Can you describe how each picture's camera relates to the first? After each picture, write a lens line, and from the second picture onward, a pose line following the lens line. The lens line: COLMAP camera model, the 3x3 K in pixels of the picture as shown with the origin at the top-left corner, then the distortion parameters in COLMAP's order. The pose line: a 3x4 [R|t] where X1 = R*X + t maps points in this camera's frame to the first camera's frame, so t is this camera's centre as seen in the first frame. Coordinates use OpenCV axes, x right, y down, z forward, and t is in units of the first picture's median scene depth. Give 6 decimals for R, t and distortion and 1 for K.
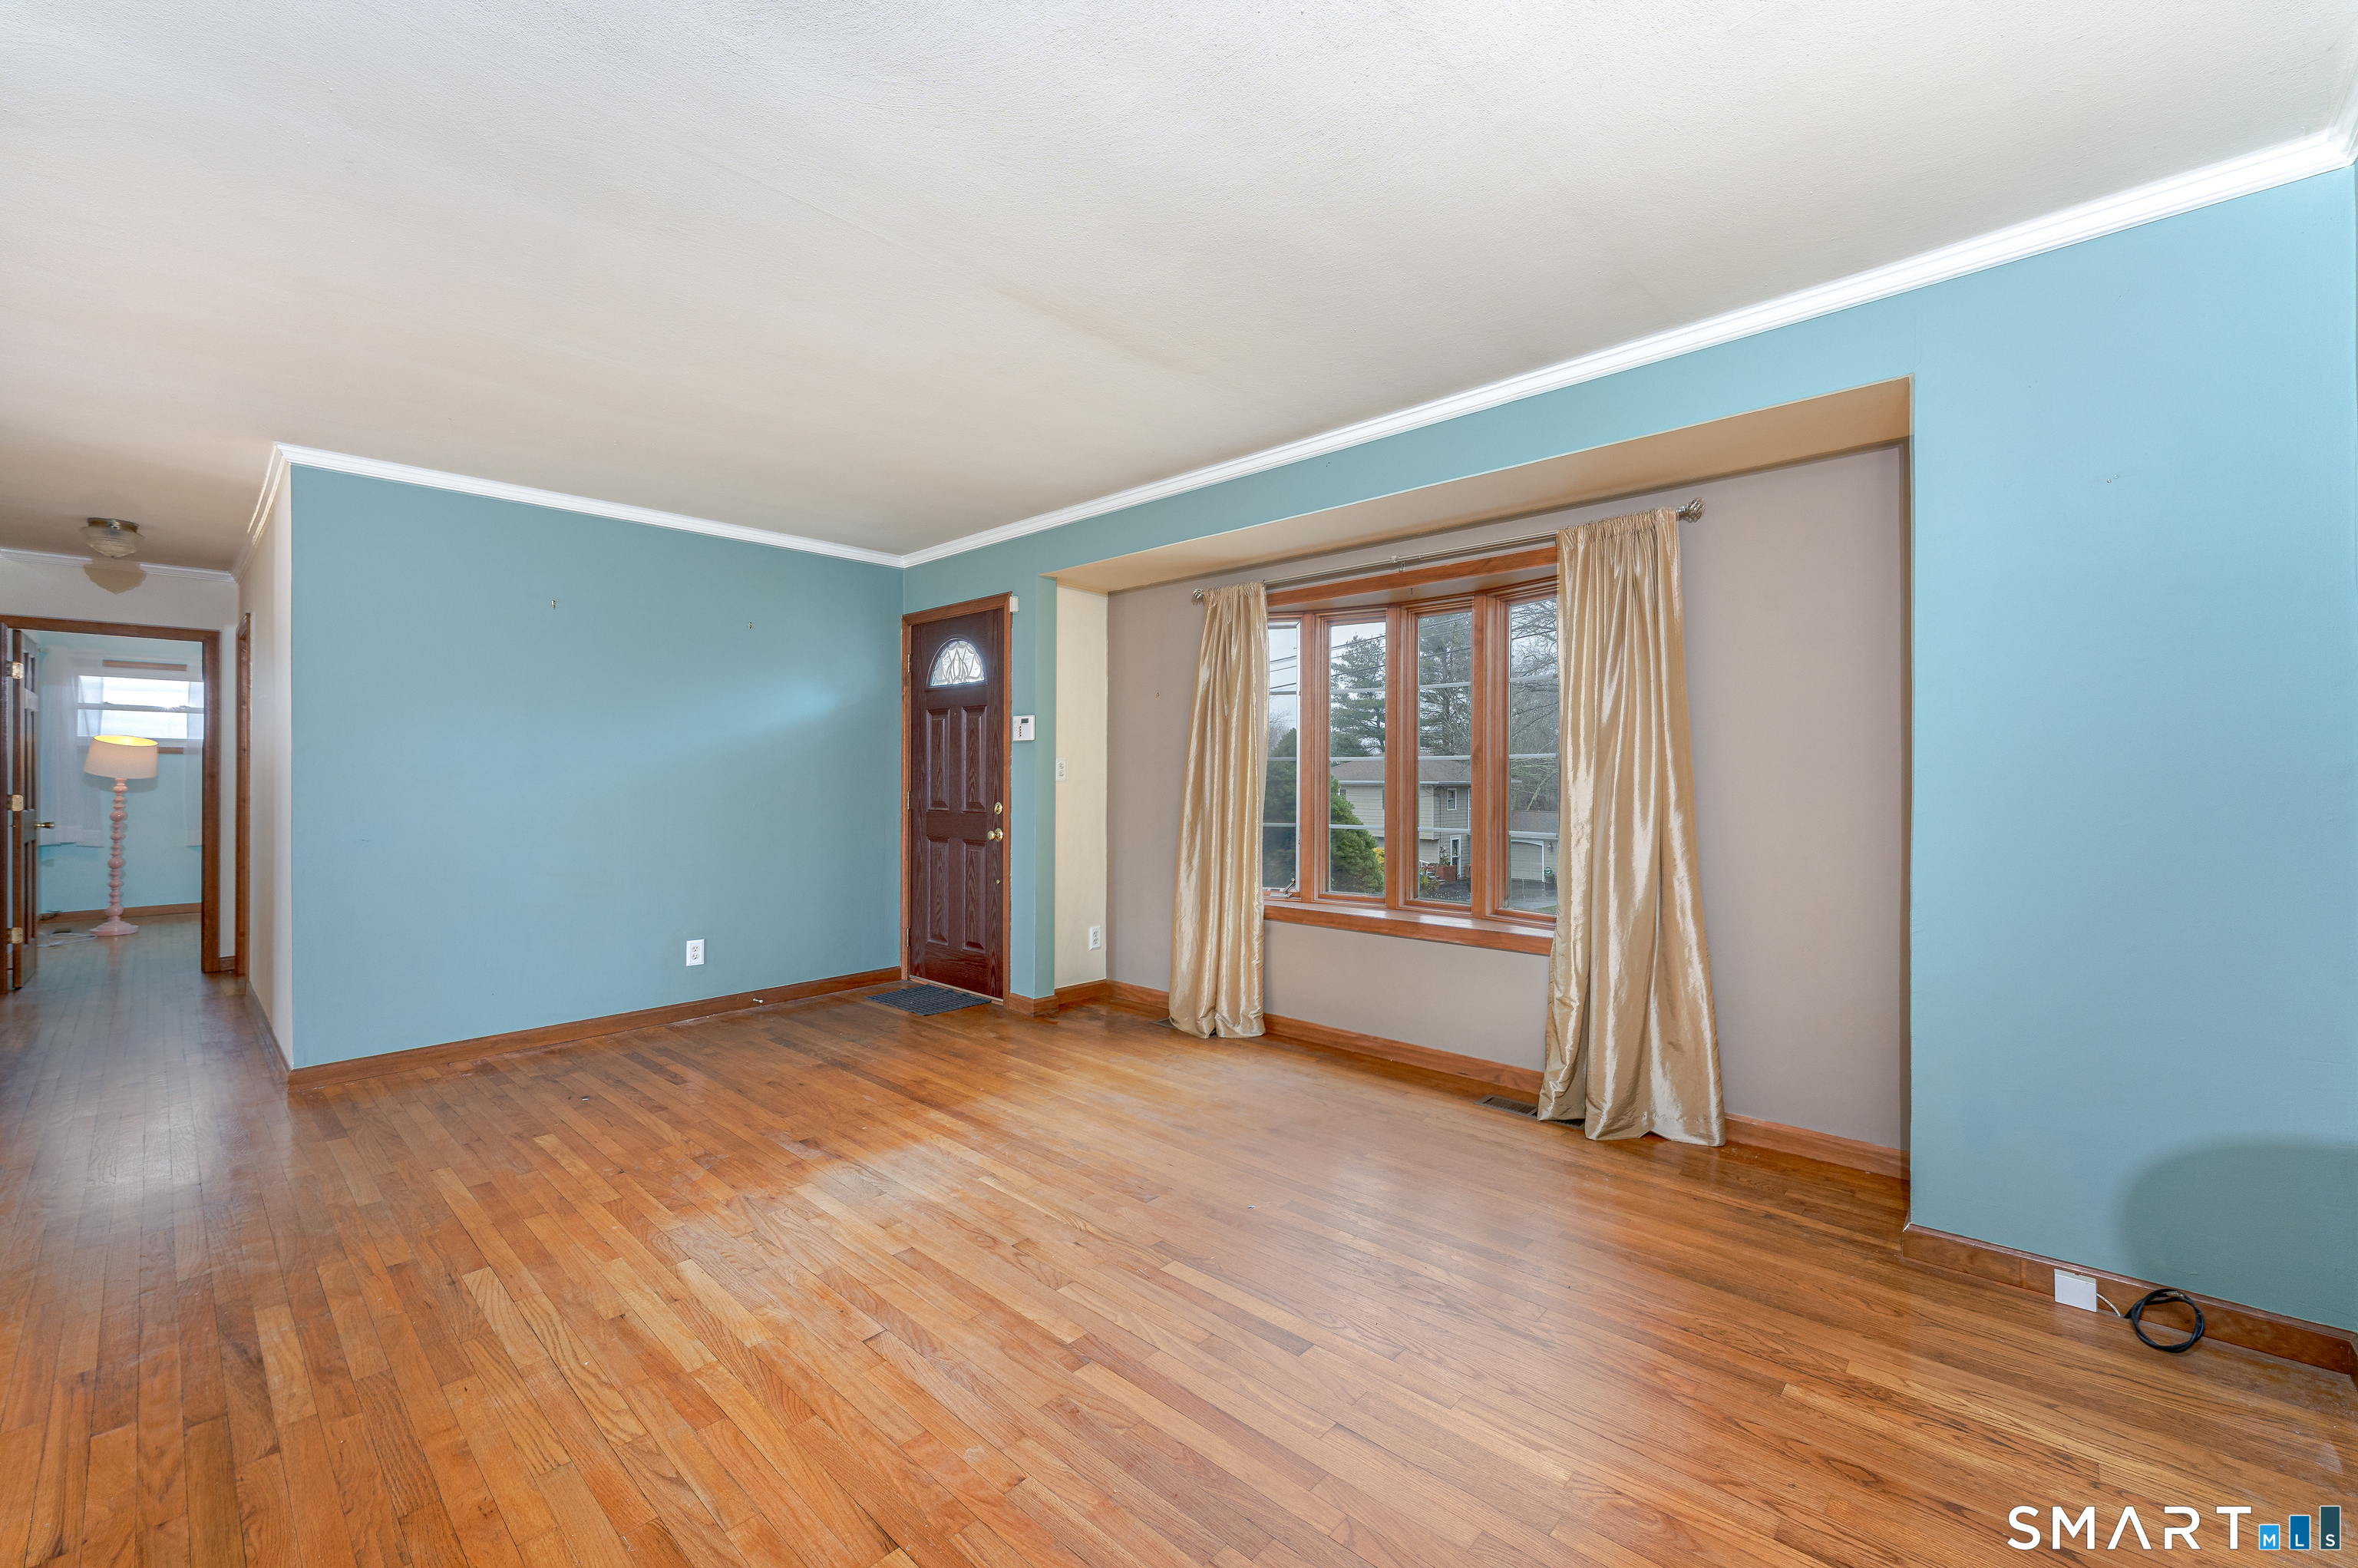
lens RADIAL K [[955.1, 0, 1171.2], [0, 955.1, 780.4], [0, 0, 1]] dist [0.006570, 0.000099]
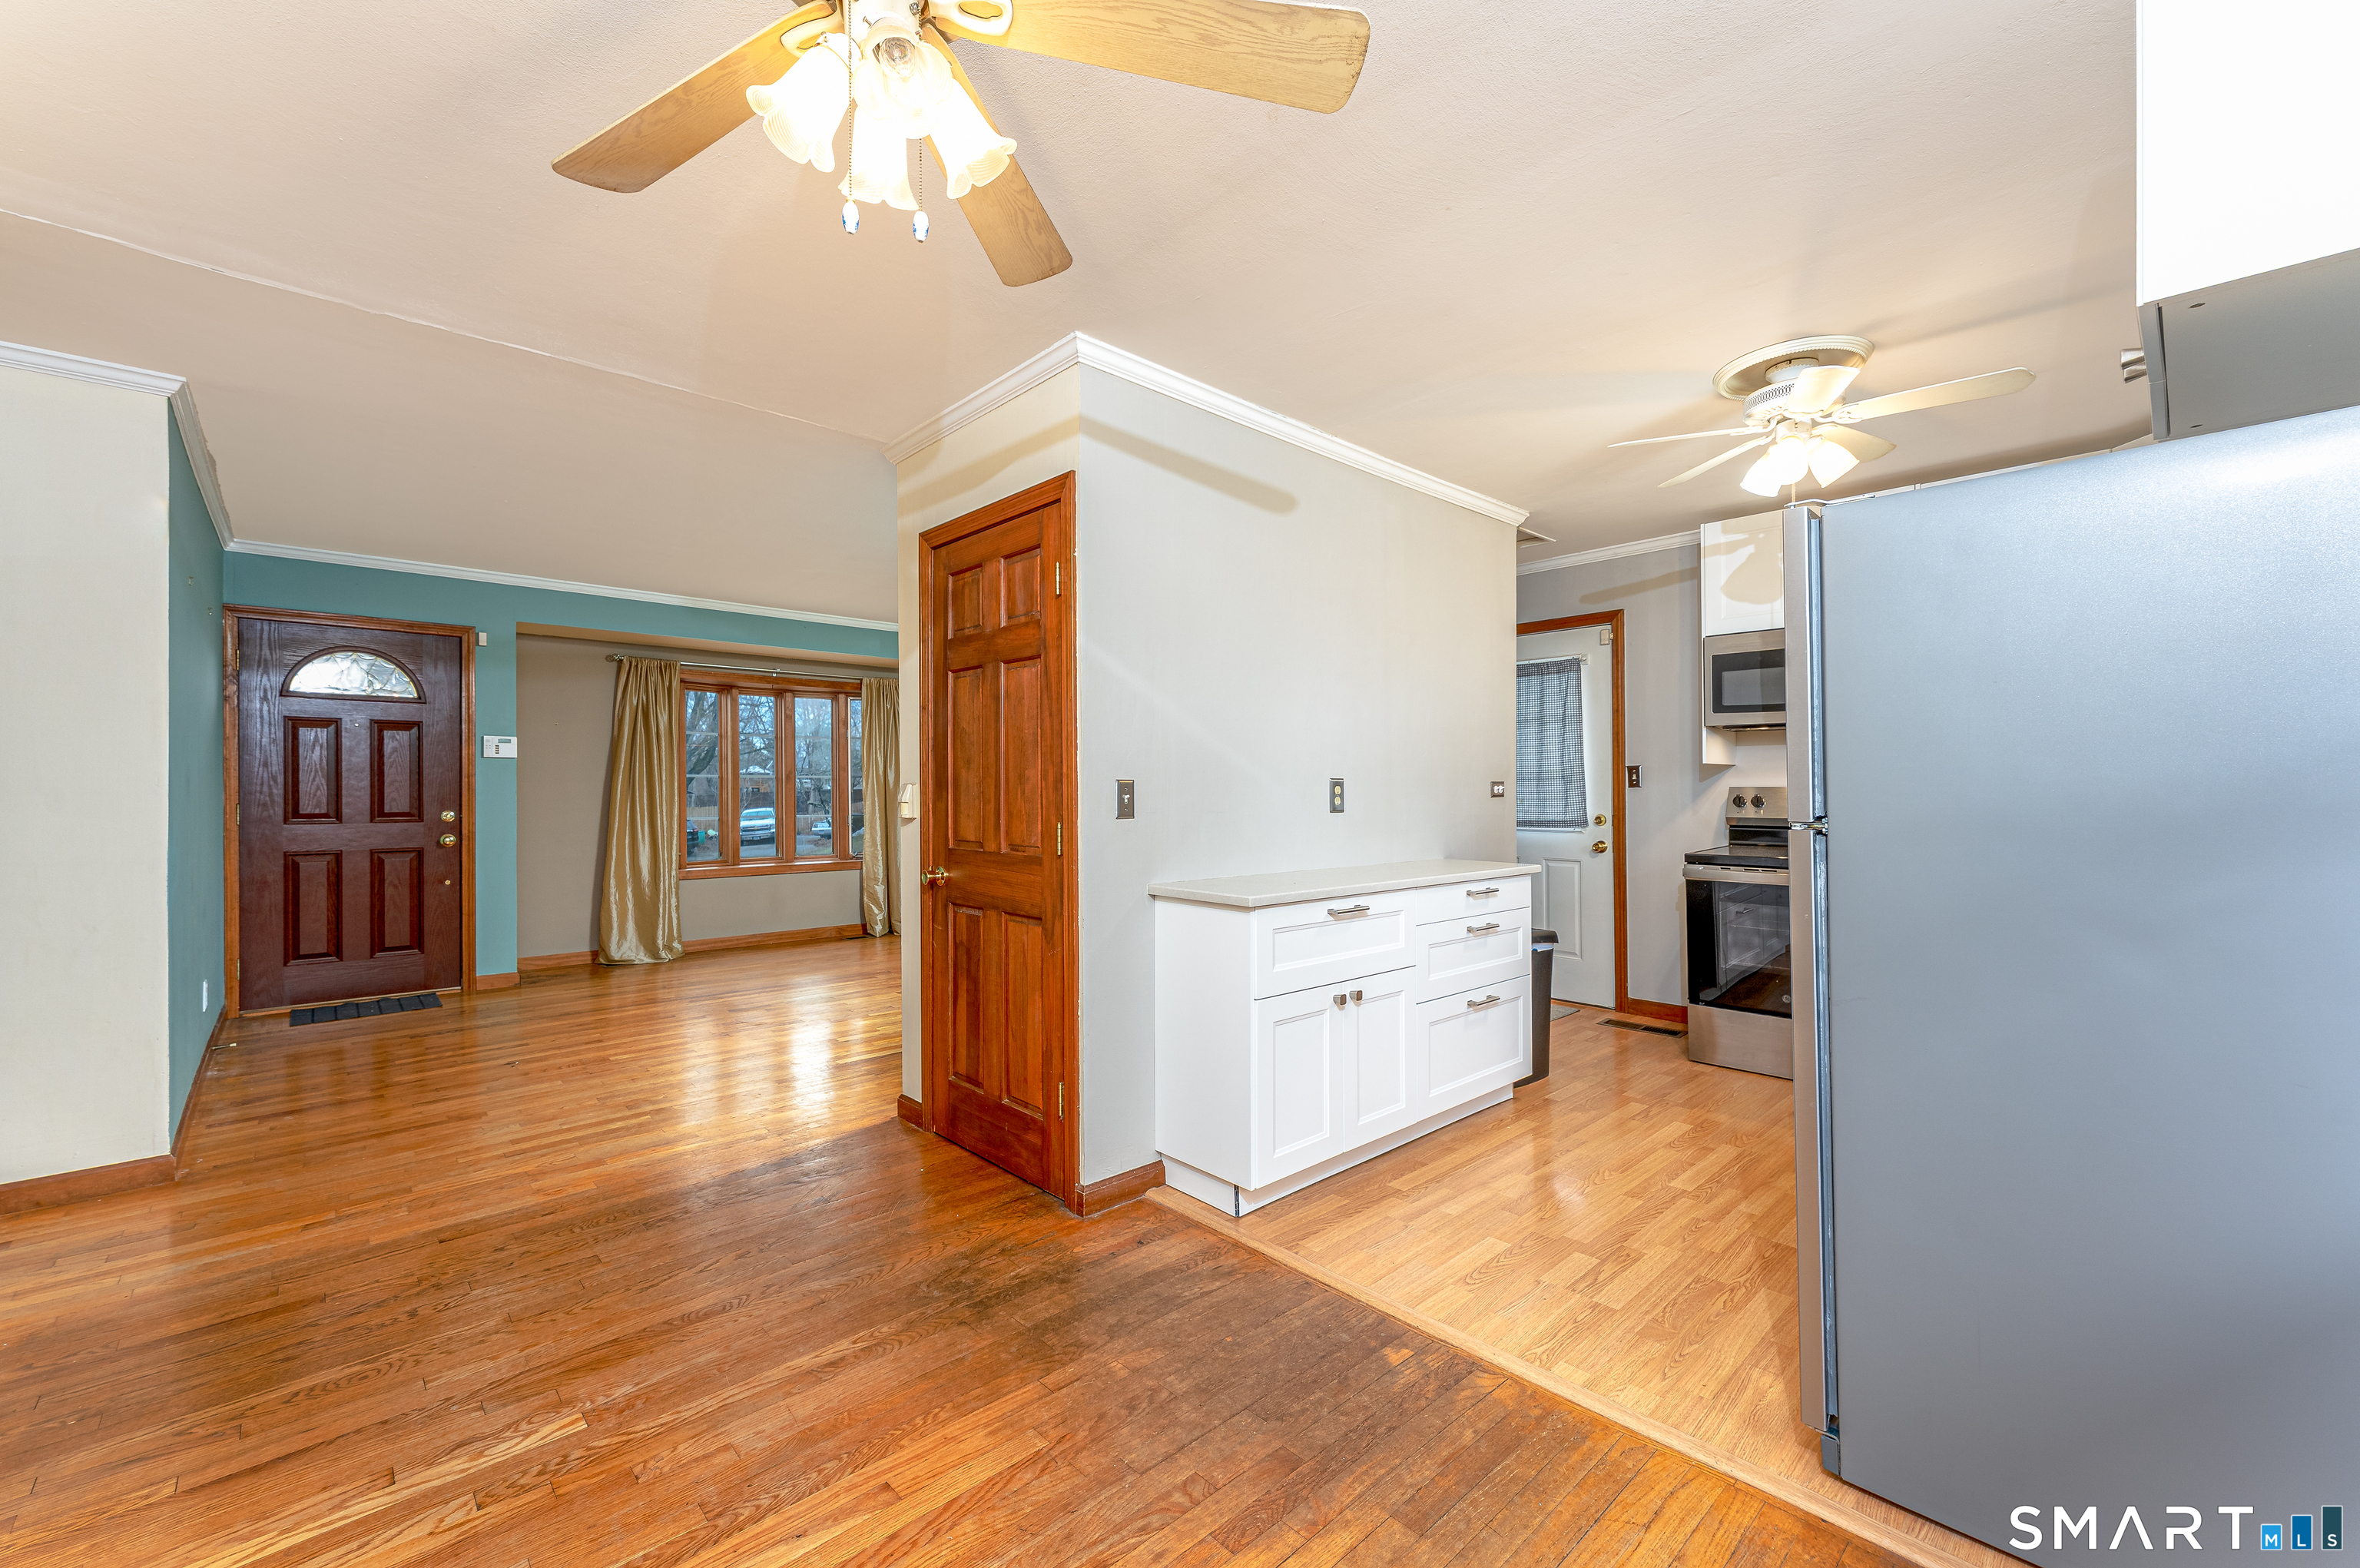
lens RADIAL K [[956.0, 0, 1170.2], [0, 956.0, 788.2], [0, 0, 1]] dist [0.006570, 0.000099]
pose [[0.073059, 0.000613, 0.997327, -2.179516], [0.004030, 0.999991, -0.000909, 0.002474], [-0.997319, 0.004086, 0.073056, 0.149389]]
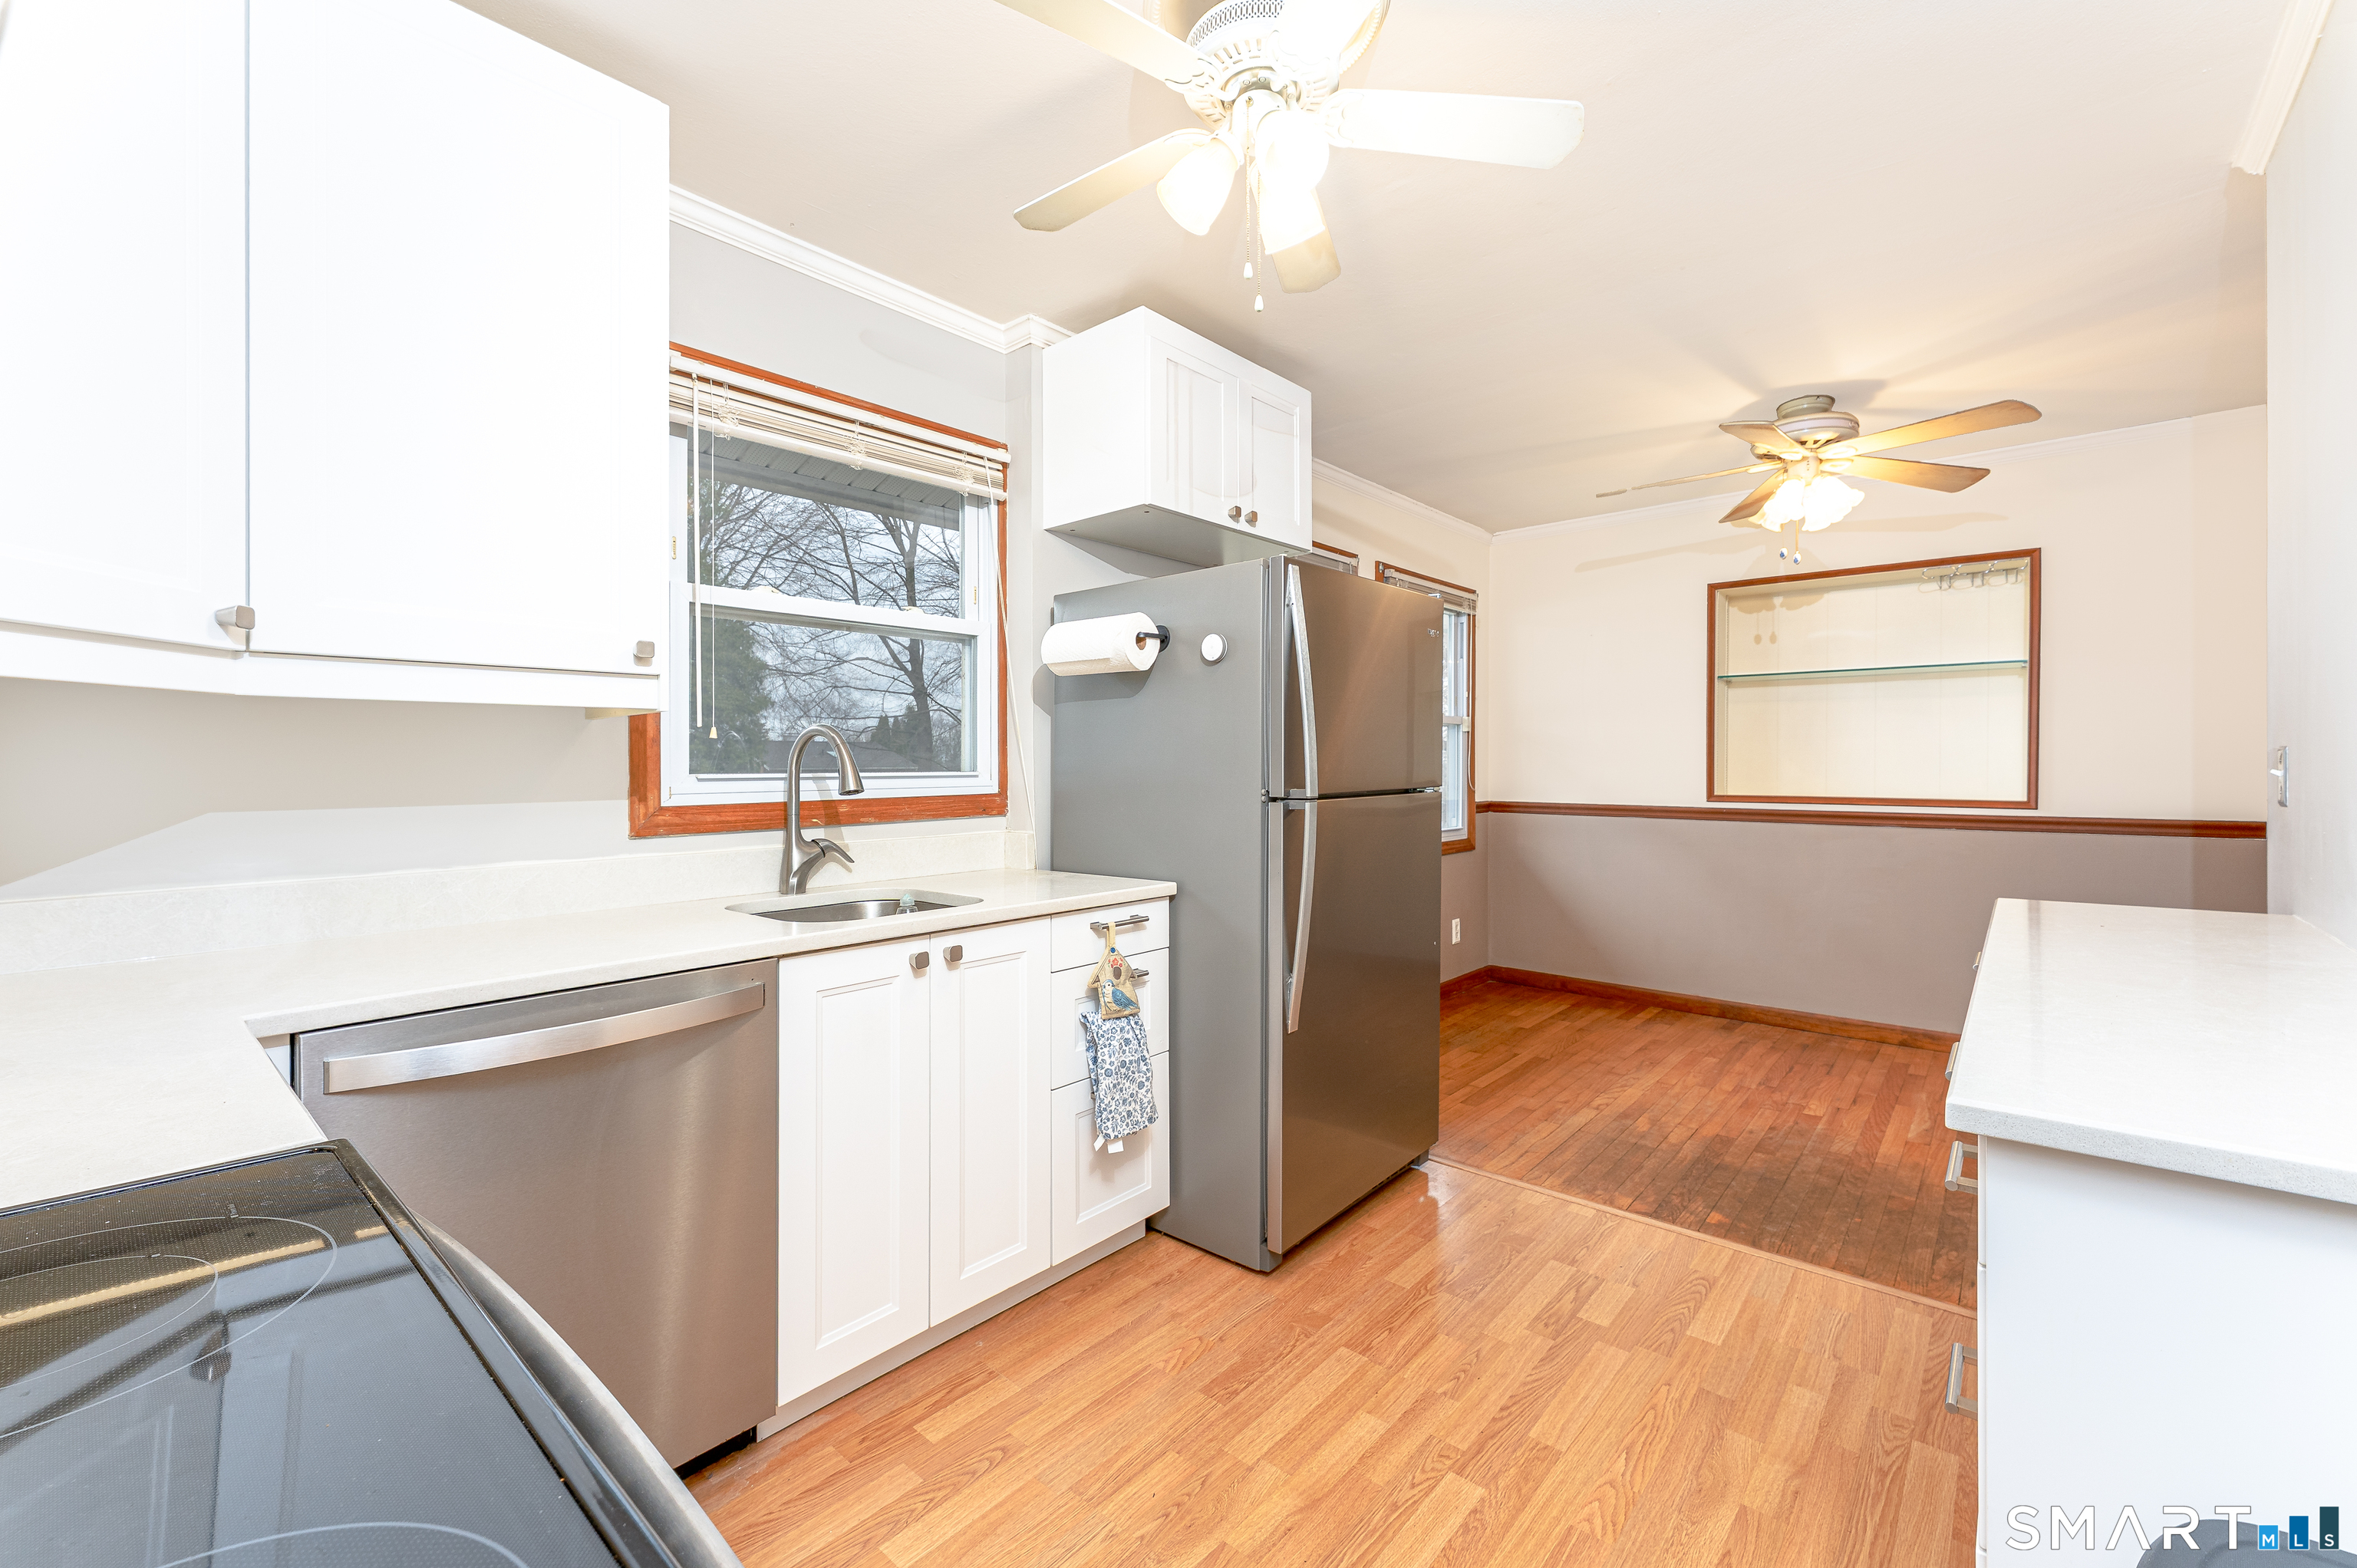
lens RADIAL K [[954.7, 0, 1188.0], [0, 954.7, 772.9], [0, 0, 1]] dist [0.006570, 0.000099]
pose [[0.041855, 0.004402, -0.999114, -0.573617], [0.005451, 0.999974, 0.004634, 0.004424], [0.999109, -0.005640, 0.041830, -0.497160]]
